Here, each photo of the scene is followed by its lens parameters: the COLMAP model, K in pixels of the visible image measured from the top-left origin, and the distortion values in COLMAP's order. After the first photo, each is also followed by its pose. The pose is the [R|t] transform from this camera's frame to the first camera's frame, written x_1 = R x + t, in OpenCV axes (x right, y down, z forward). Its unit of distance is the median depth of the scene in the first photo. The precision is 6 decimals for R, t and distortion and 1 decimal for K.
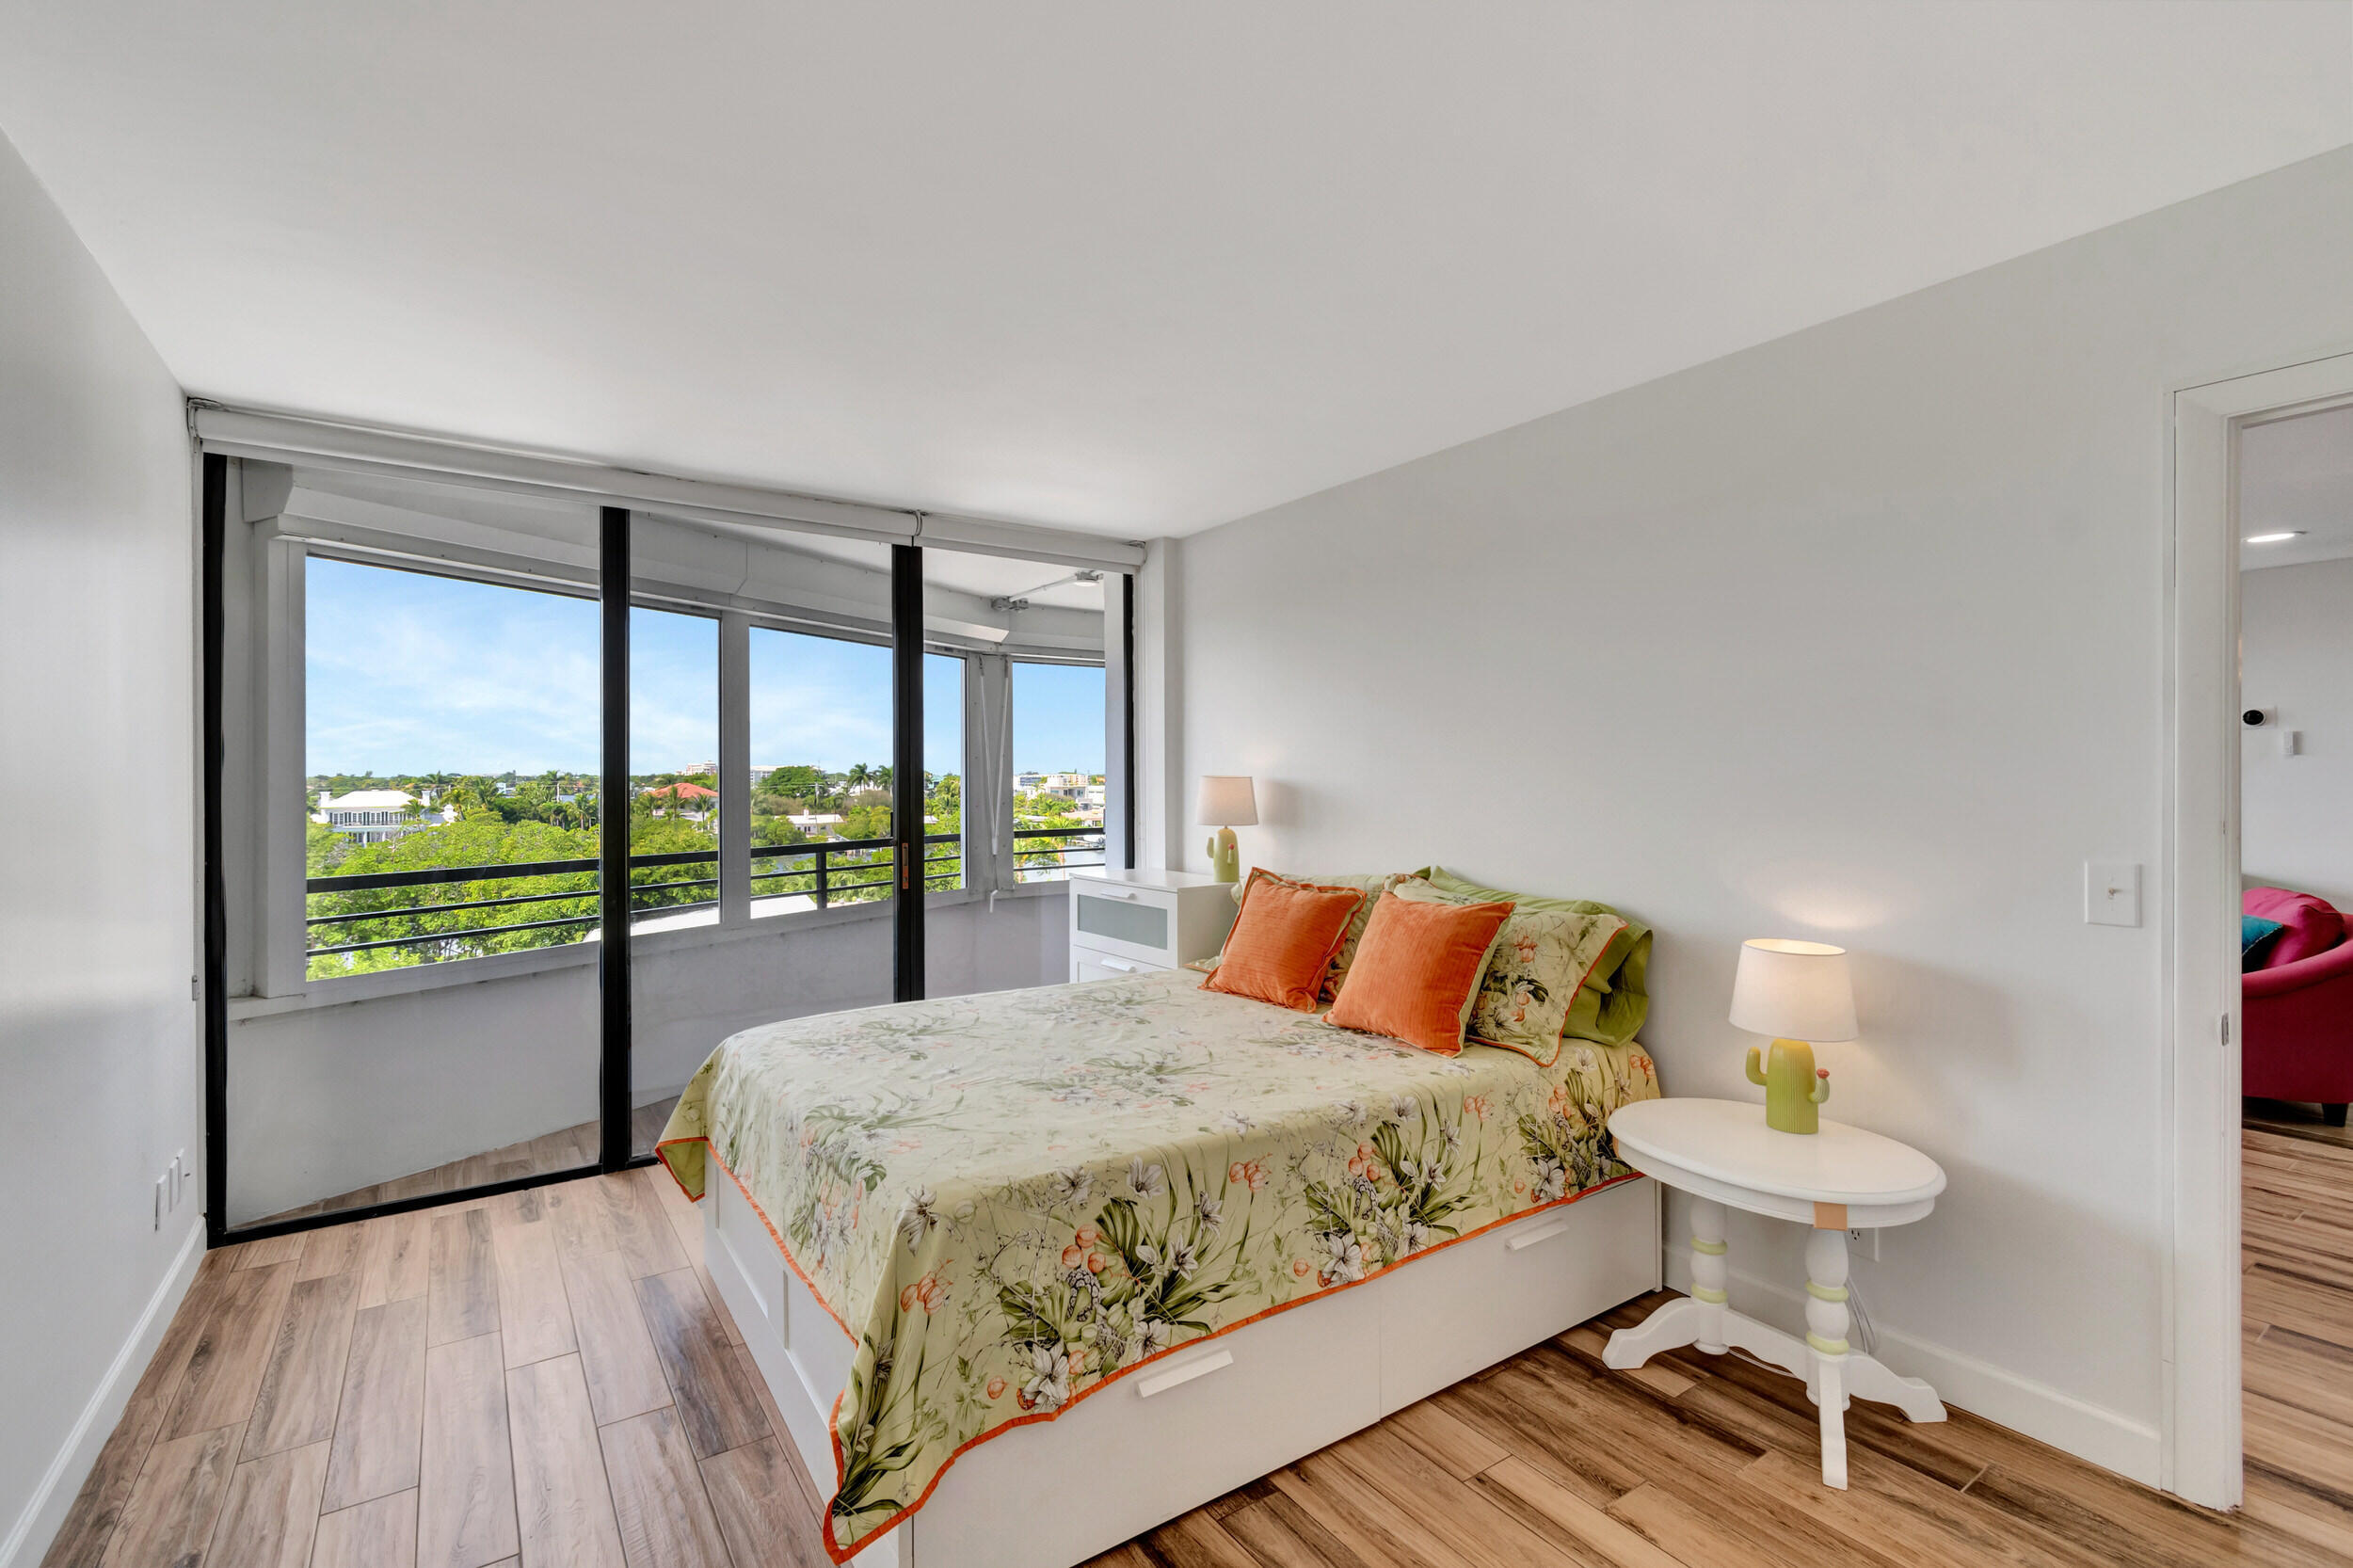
lens RADIAL K [[1047.4, 0, 1166.0], [0, 1047.4, 782.8], [0, 0, 1]] dist [0.002929, -0.001335]
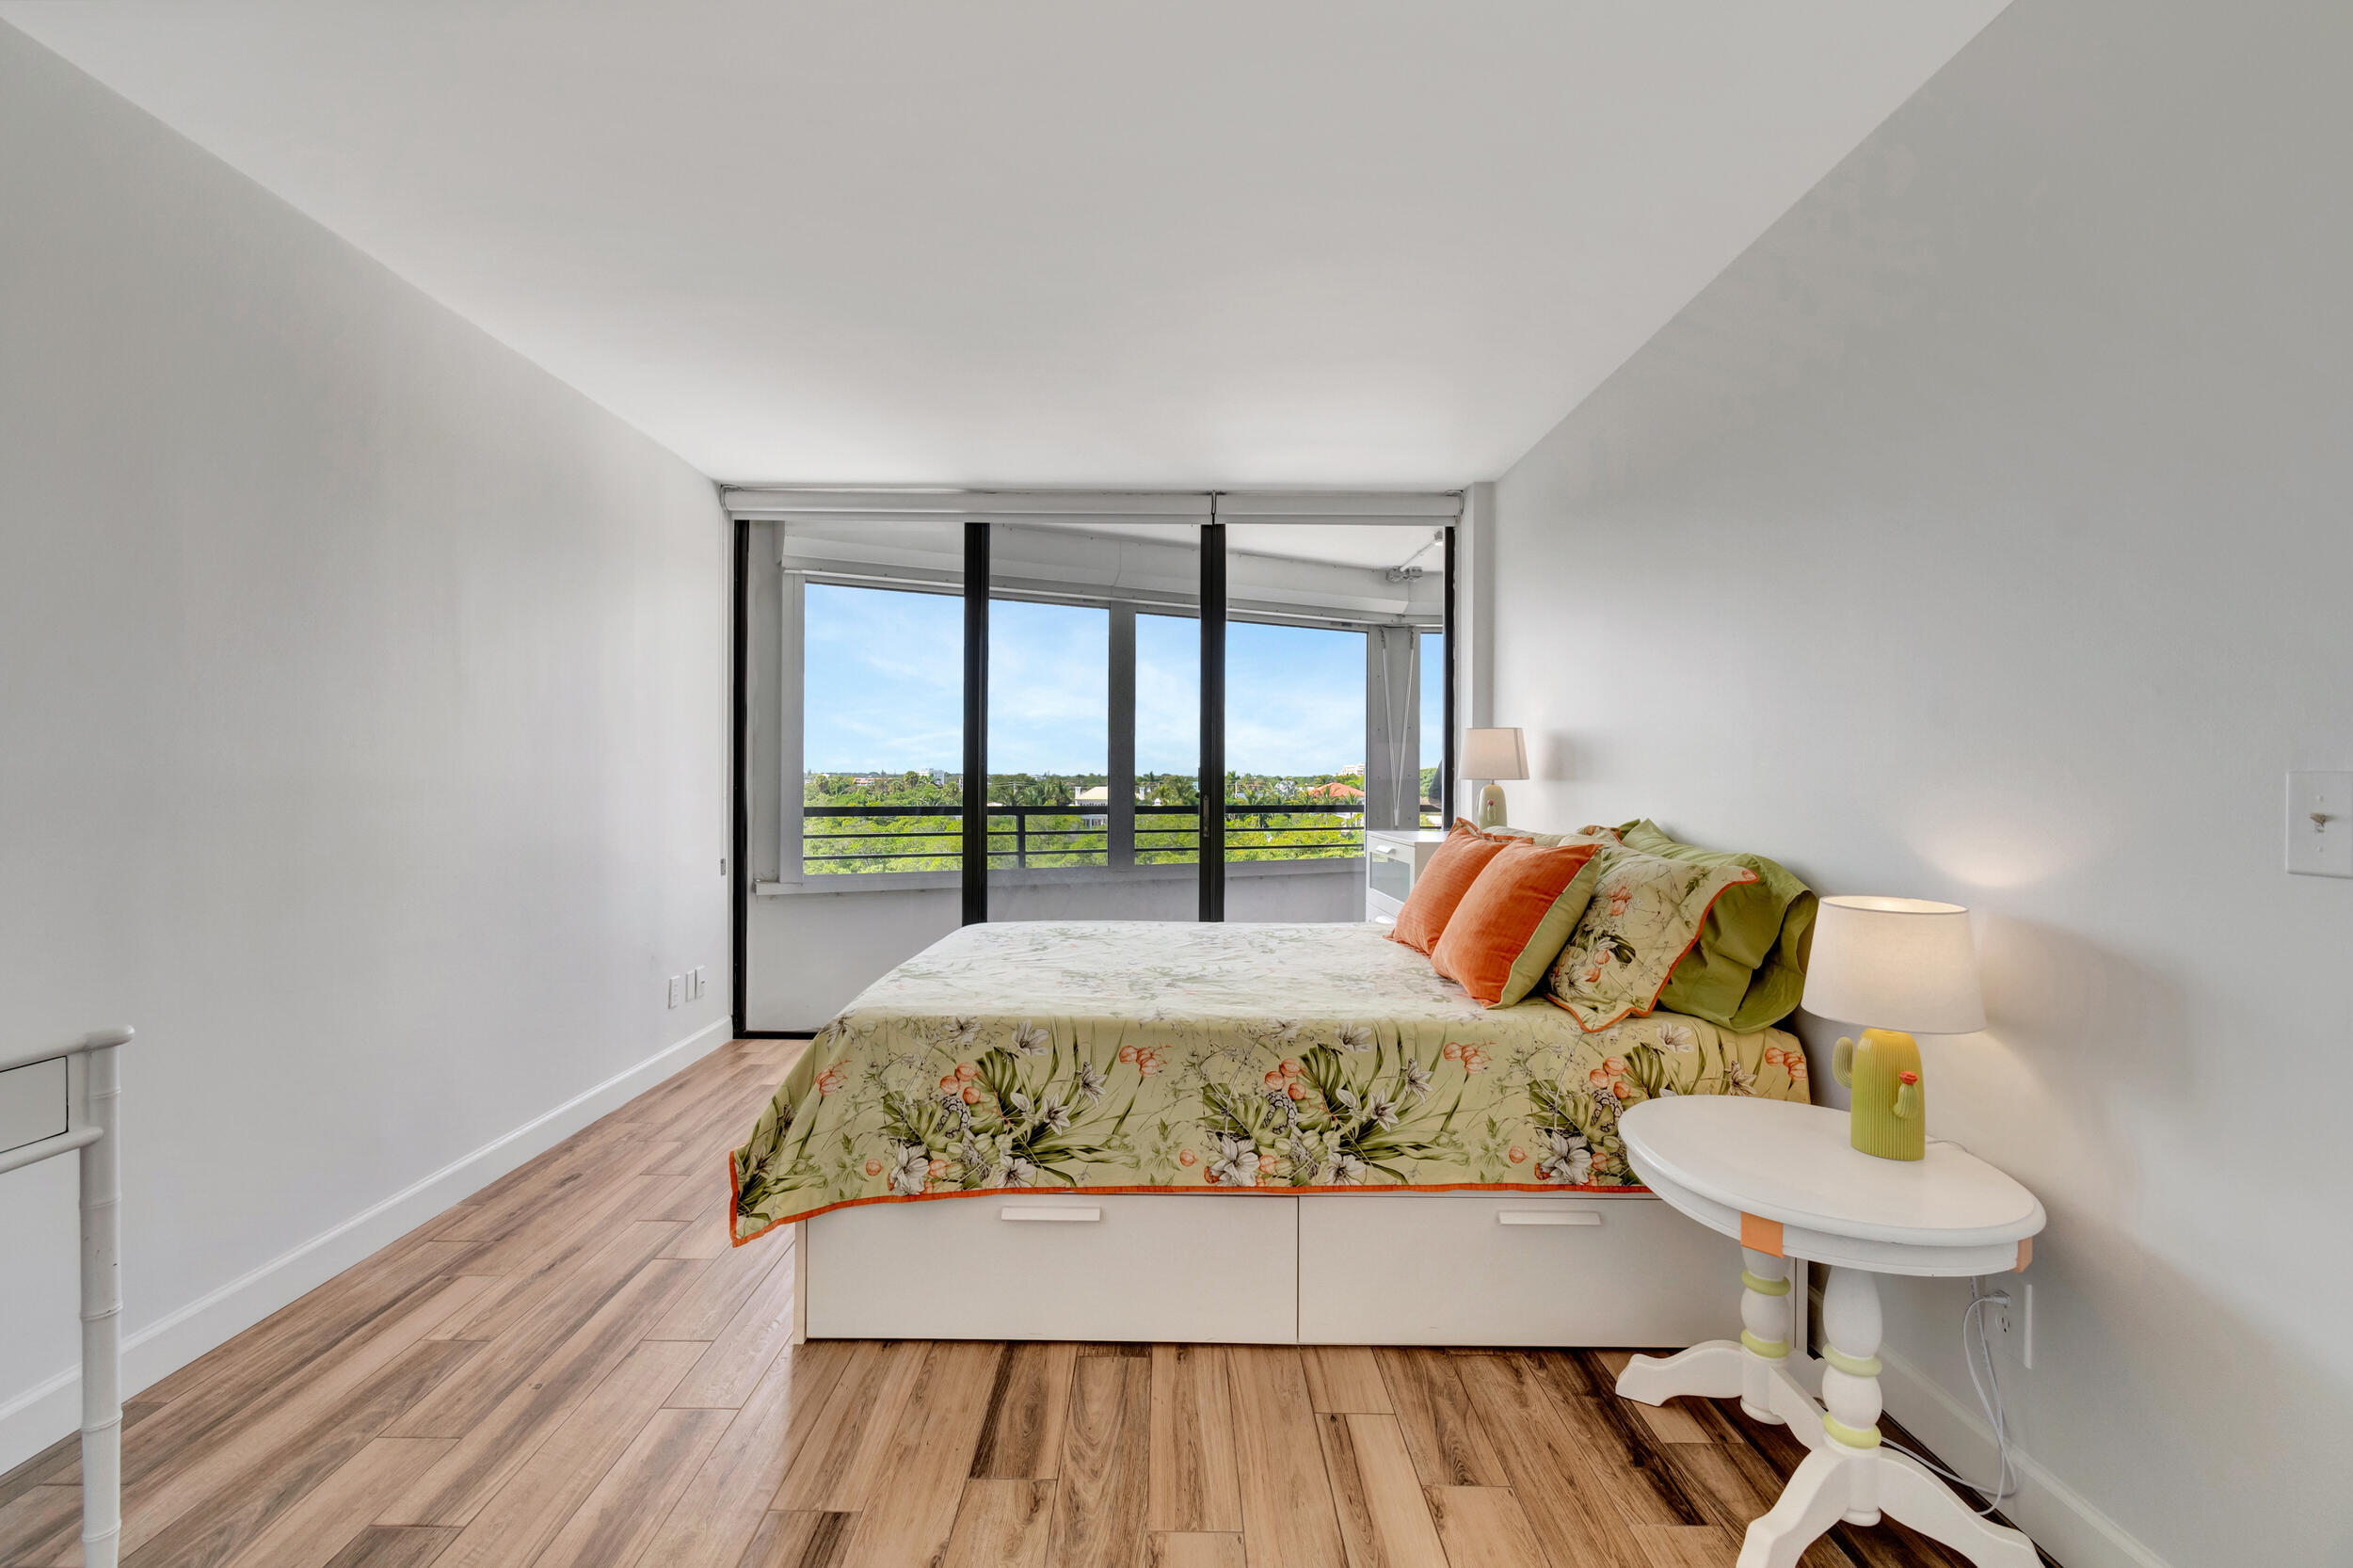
lens RADIAL K [[1053.3, 0, 1162.8], [0, 1053.3, 791.3], [0, 0, 1]] dist [0.000448, -0.000256]
pose [[0.824189, 0.014048, -0.566141, 0.608594], [-0.010901, 0.999901, 0.008942, 0.078370], [0.566210, -0.001199, 0.824260, 0.109569]]
